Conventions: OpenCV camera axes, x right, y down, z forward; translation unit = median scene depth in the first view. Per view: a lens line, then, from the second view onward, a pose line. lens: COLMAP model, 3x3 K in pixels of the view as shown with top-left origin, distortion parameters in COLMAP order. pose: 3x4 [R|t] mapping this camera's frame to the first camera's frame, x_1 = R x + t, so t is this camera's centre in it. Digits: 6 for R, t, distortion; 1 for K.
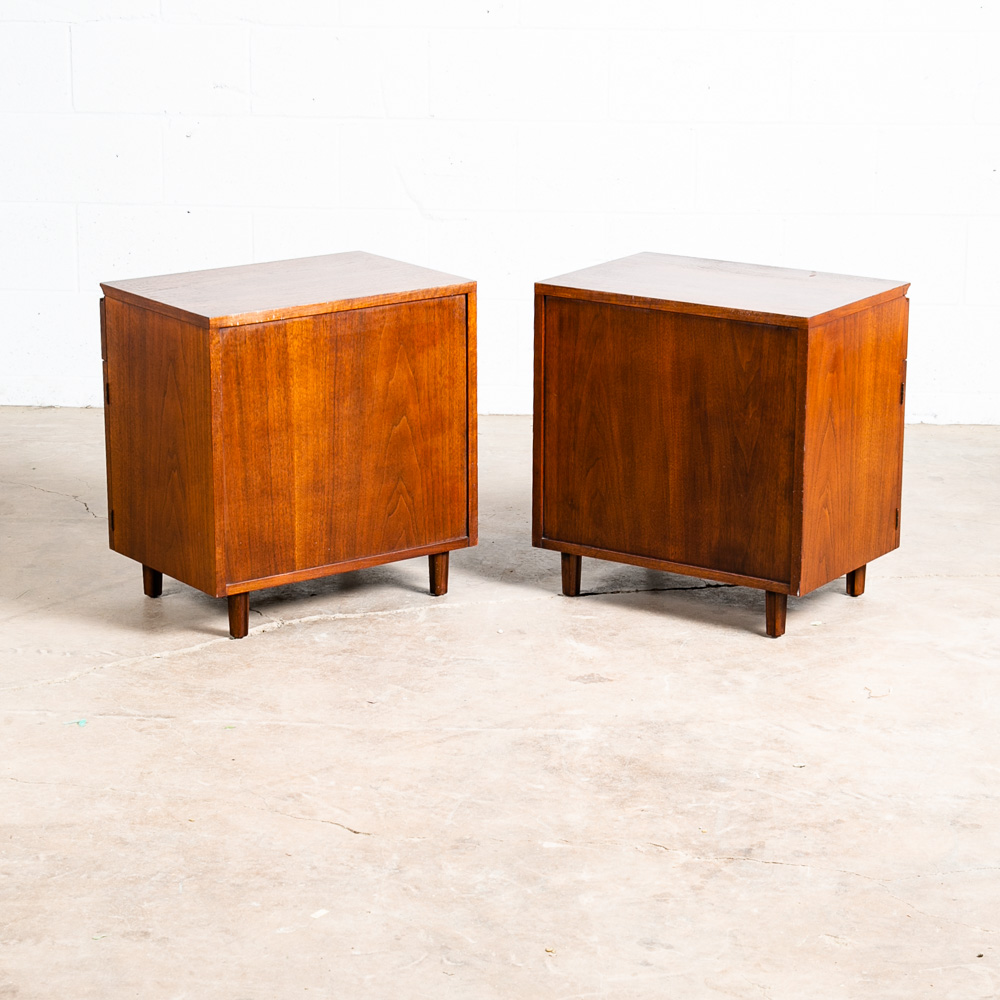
lens RADIAL K [[2232.5, 0, 470.6], [0, 2232.5, 519.5], [0, 0, 1]] dist [0.114035, 0.000000]
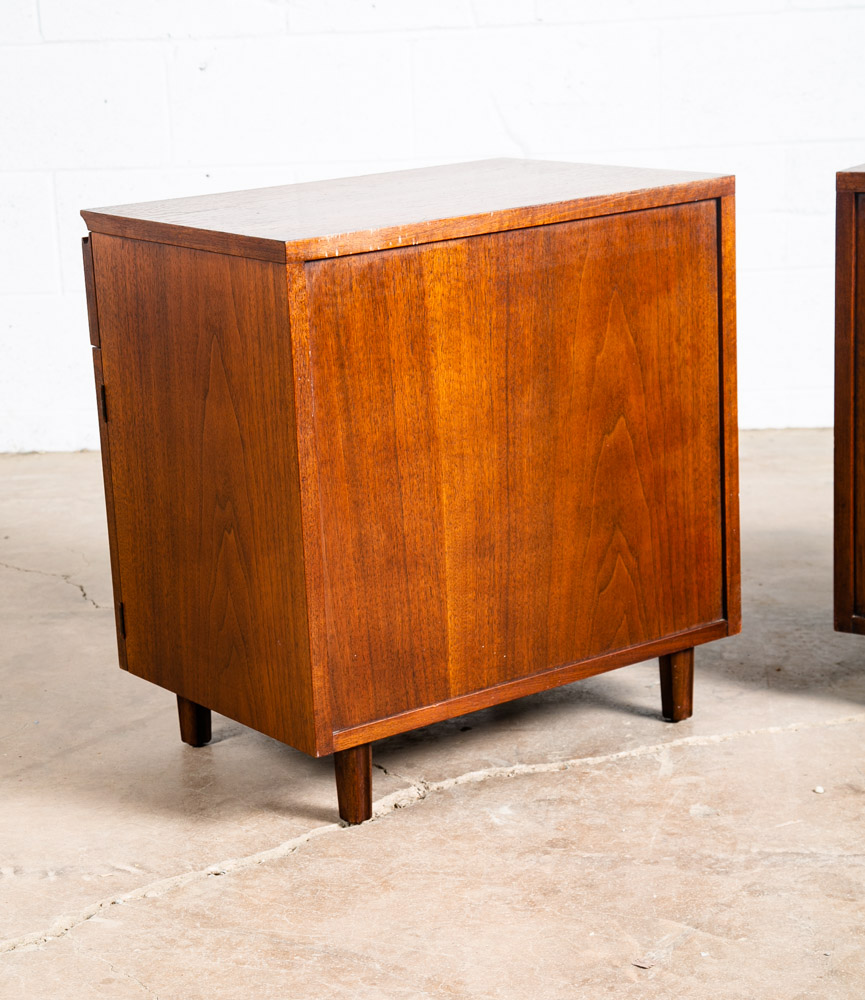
lens RADIAL K [[2093.6, 0, 429.9], [0, 2093.6, 551.3], [0, 0, 1]] dist [0.172275, 0.000000]
pose [[0.998802, -0.046991, -0.013638, -0.078857], [0.046905, 0.998878, -0.006564, -0.011437], [0.013931, 0.005917, 0.999885, 0.499317]]
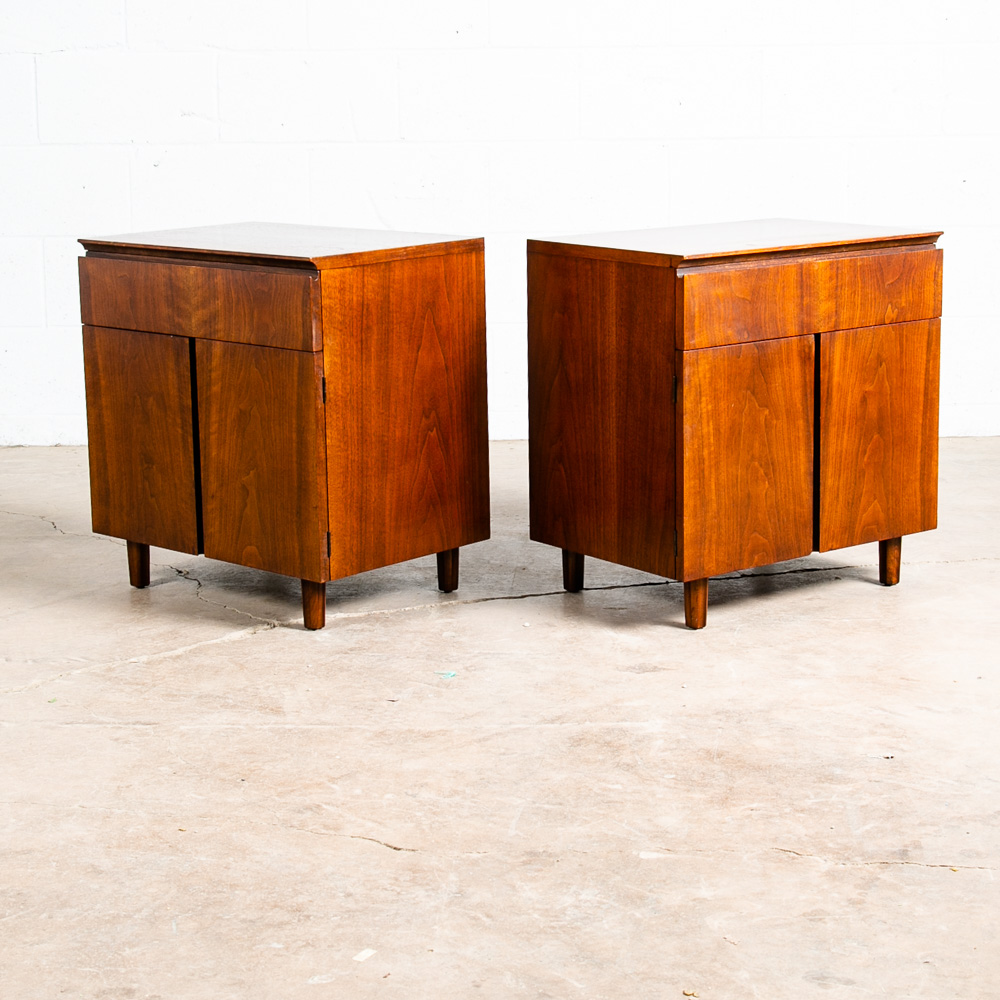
lens RADIAL K [[1881.5, 0, 482.2], [0, 1881.5, 478.3], [0, 0, 1]] dist [0.008903, 0.000000]
pose [[0.998457, -0.026688, 0.048704, -0.041049], [0.030220, 0.996854, -0.073271, 0.049456], [-0.046595, 0.074629, 0.996122, 0.276881]]
